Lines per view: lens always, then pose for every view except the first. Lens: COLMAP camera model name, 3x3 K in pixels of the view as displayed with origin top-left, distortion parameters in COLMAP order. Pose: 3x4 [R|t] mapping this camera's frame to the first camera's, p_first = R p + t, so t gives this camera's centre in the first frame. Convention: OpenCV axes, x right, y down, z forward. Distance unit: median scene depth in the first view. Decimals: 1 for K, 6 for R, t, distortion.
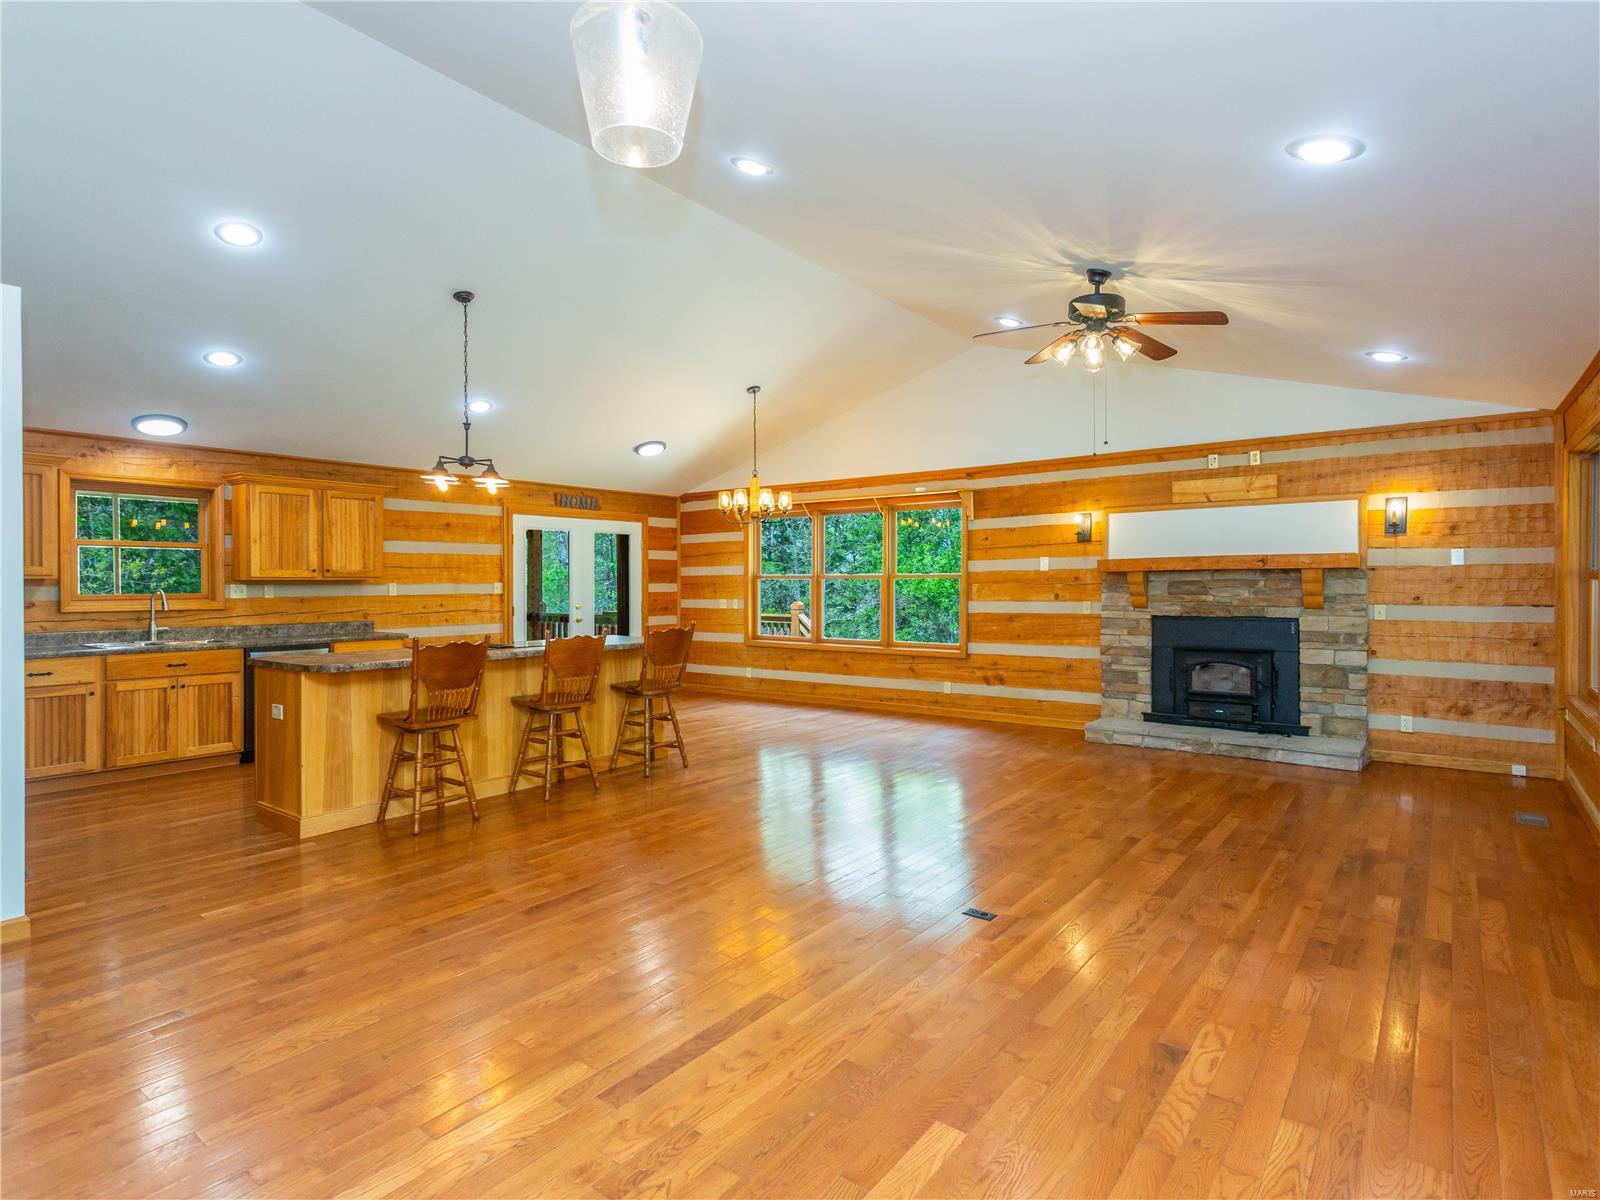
lens RADIAL K [[847.9, 0, 797.7], [0, 847.9, 599.3], [0, 0, 1]] dist [0.001729, 0.007338]
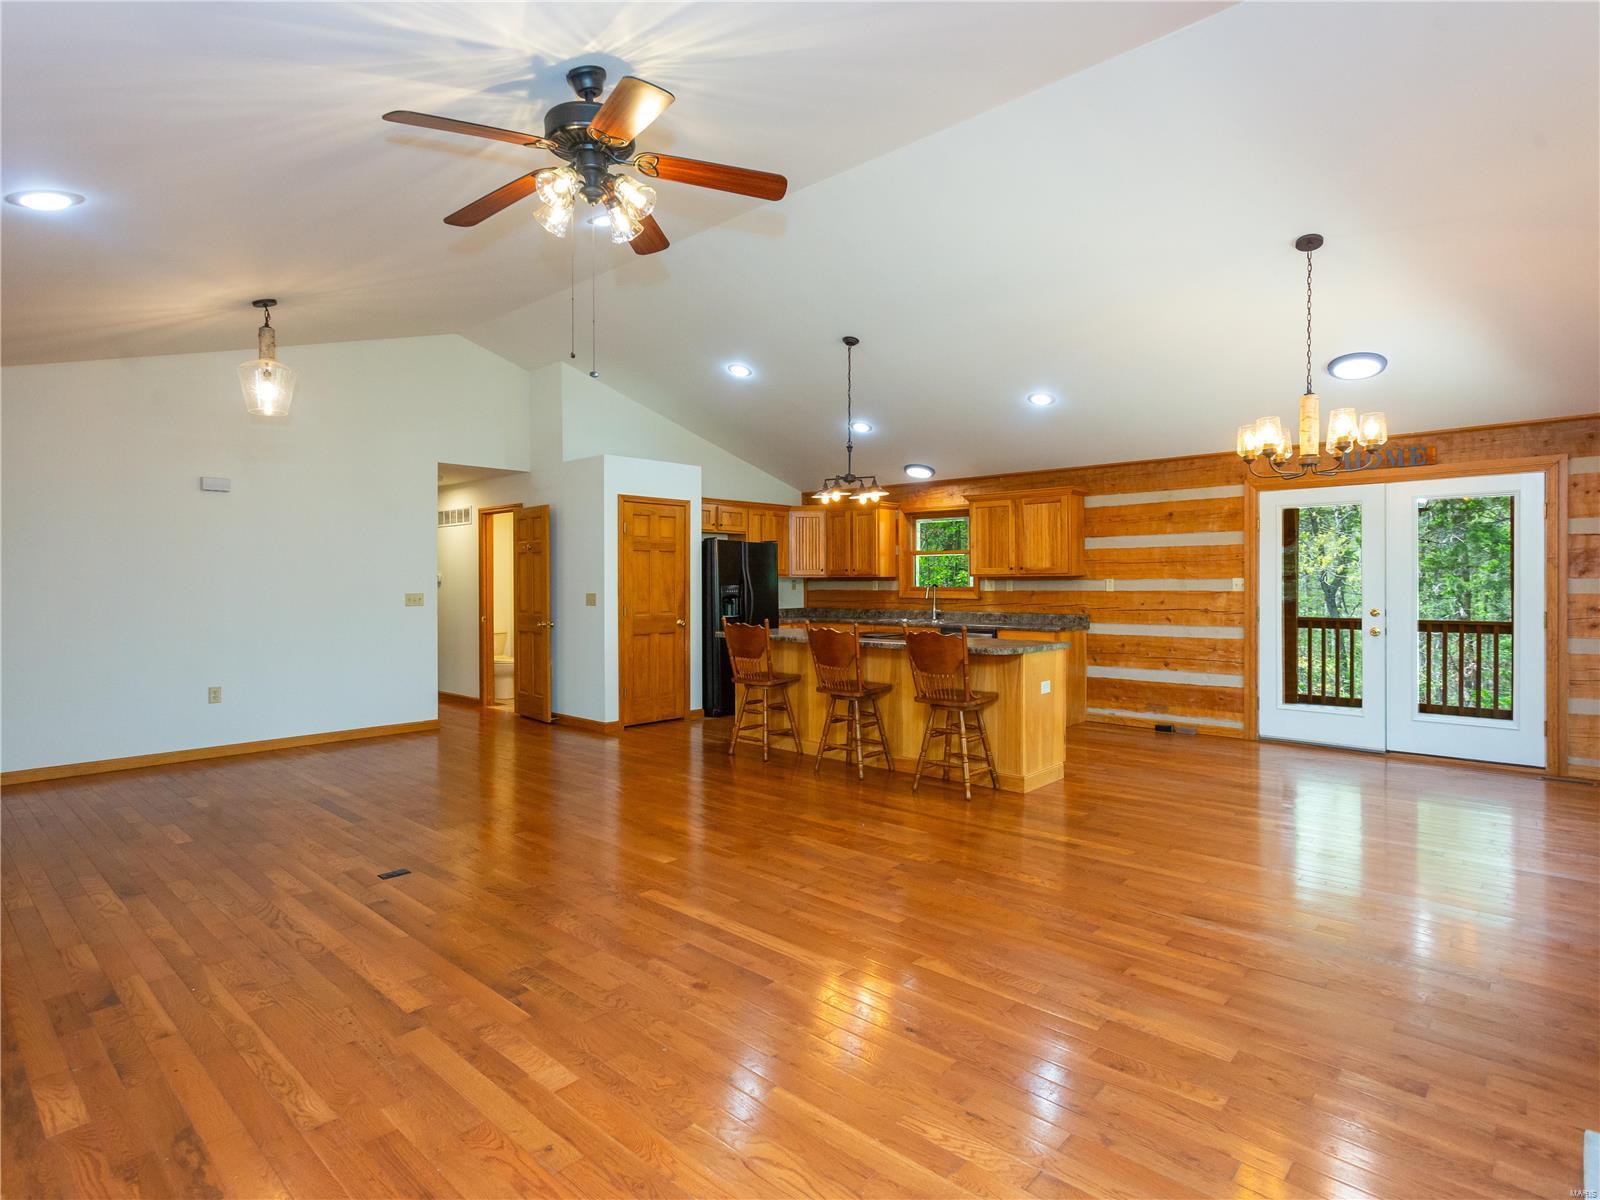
lens RADIAL K [[847.9, 0, 786.0], [0, 847.9, 604.9], [0, 0, 1]] dist [0.001729, 0.007338]
pose [[-0.097568, 0.032295, -0.994705, 0.546077], [-0.014286, 0.999325, 0.033846, -0.016154], [0.995126, 0.017512, -0.097041, 0.690286]]
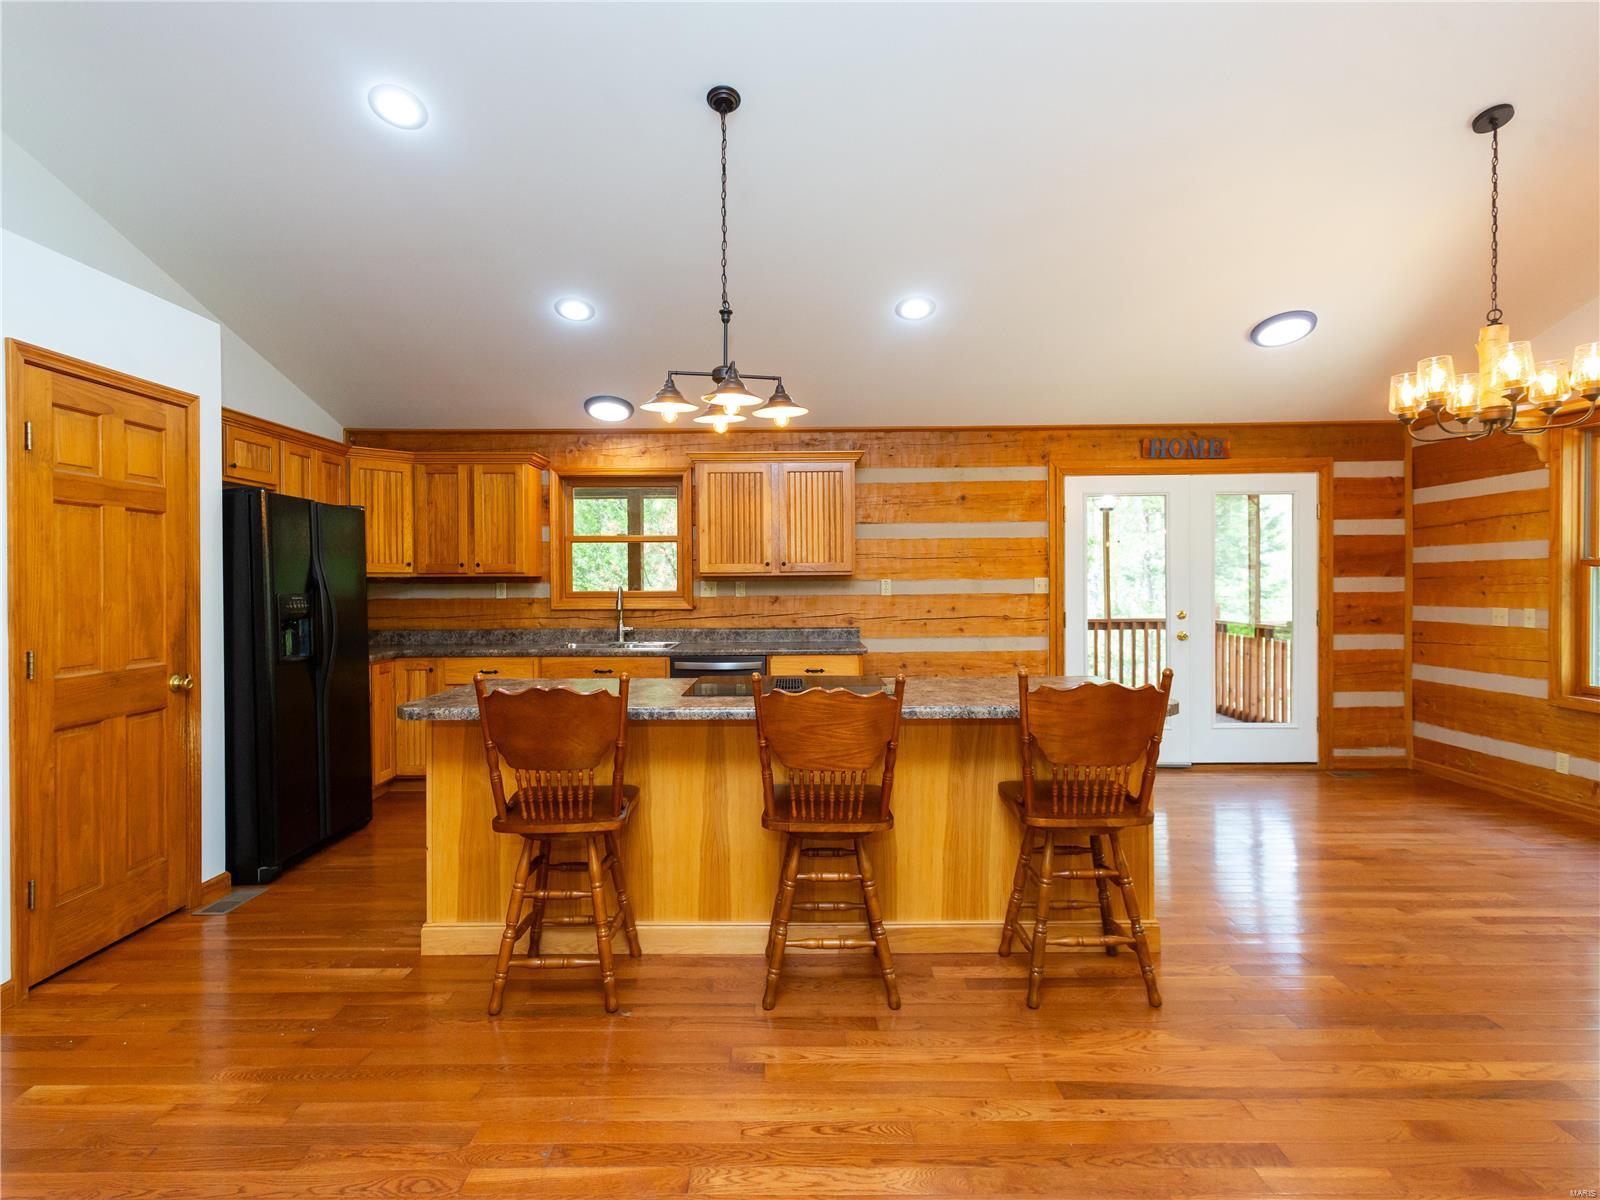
lens RADIAL K [[847.9, 0, 791.1], [0, 847.9, 591.0], [0, 0, 1]] dist [0.001729, 0.007338]
pose [[0.605795, 0.009244, -0.795567, 0.076169], [-0.010520, 0.999938, 0.003609, -0.009657], [0.795551, 0.006183, 0.605855, 0.452844]]
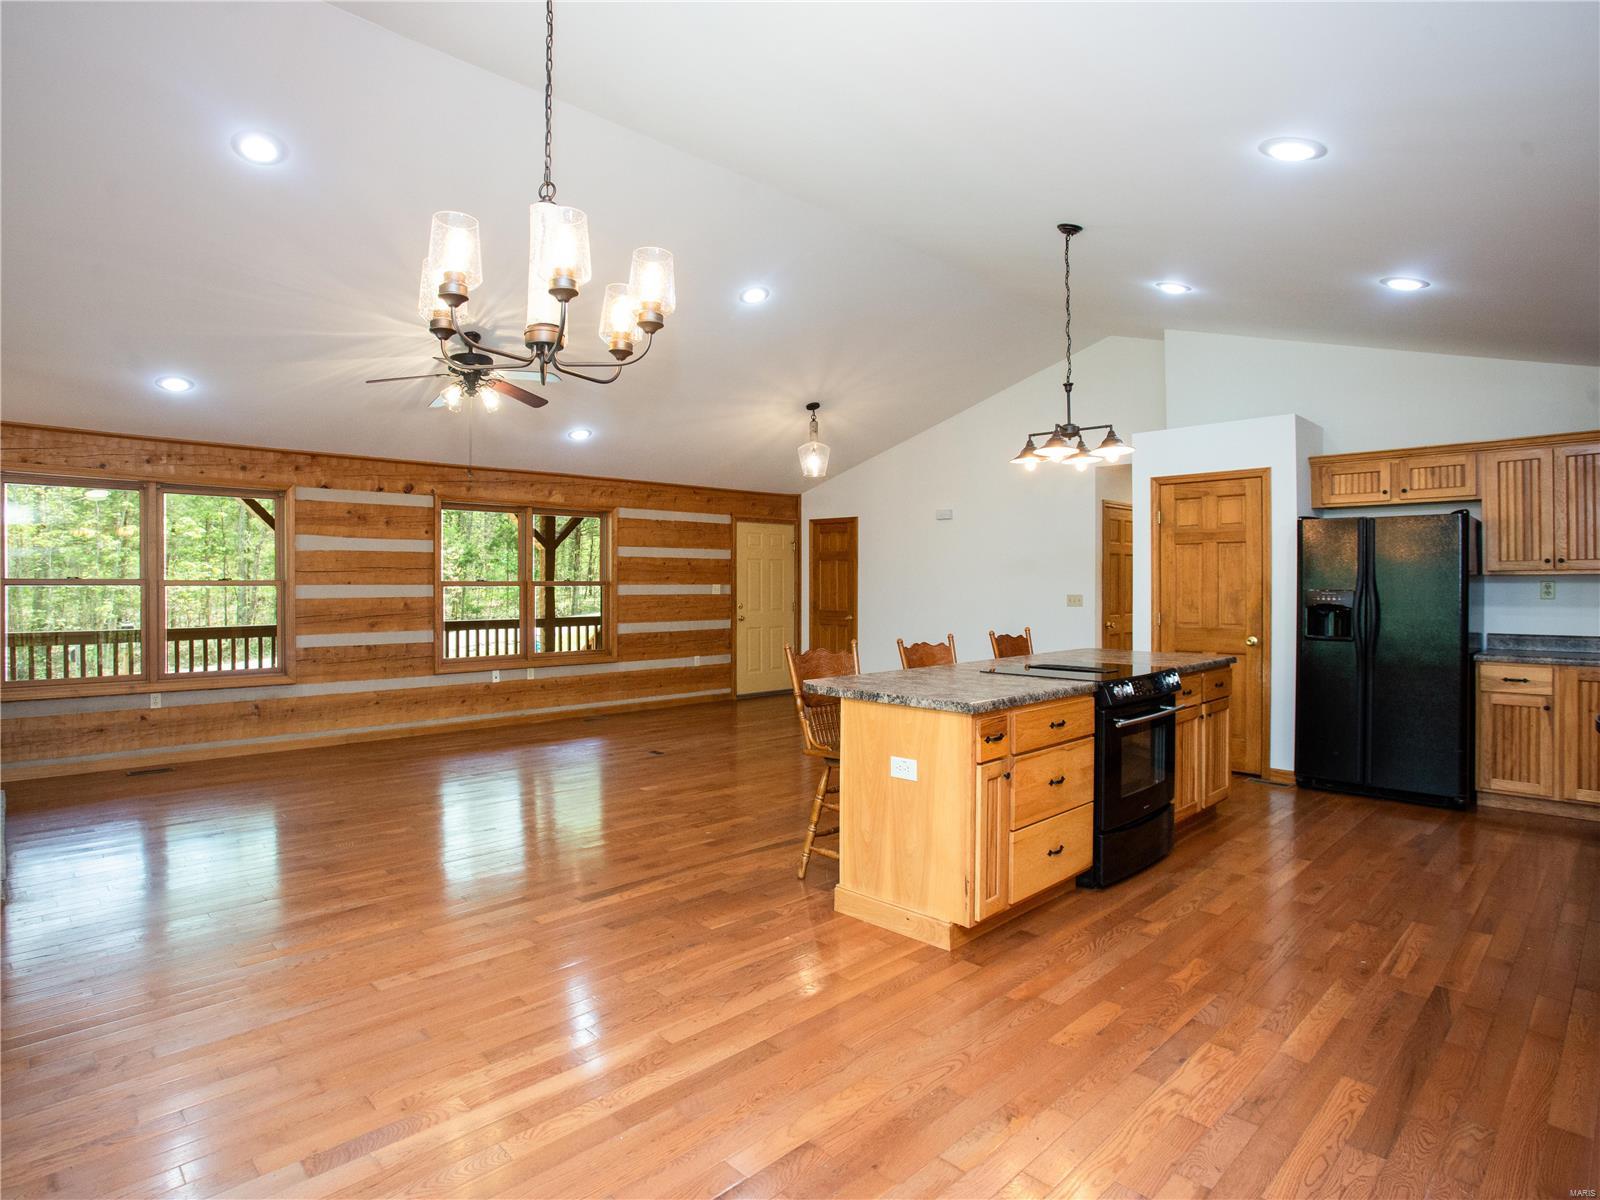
lens RADIAL K [[847.9, 0, 802.0], [0, 847.9, 593.5], [0, 0, 1]] dist [0.001729, 0.007338]
pose [[-0.992499, 0.001974, 0.122237, -0.156625], [0.004705, 0.999746, 0.022058, -0.017085], [-0.122163, 0.022467, -0.992256, 1.231940]]
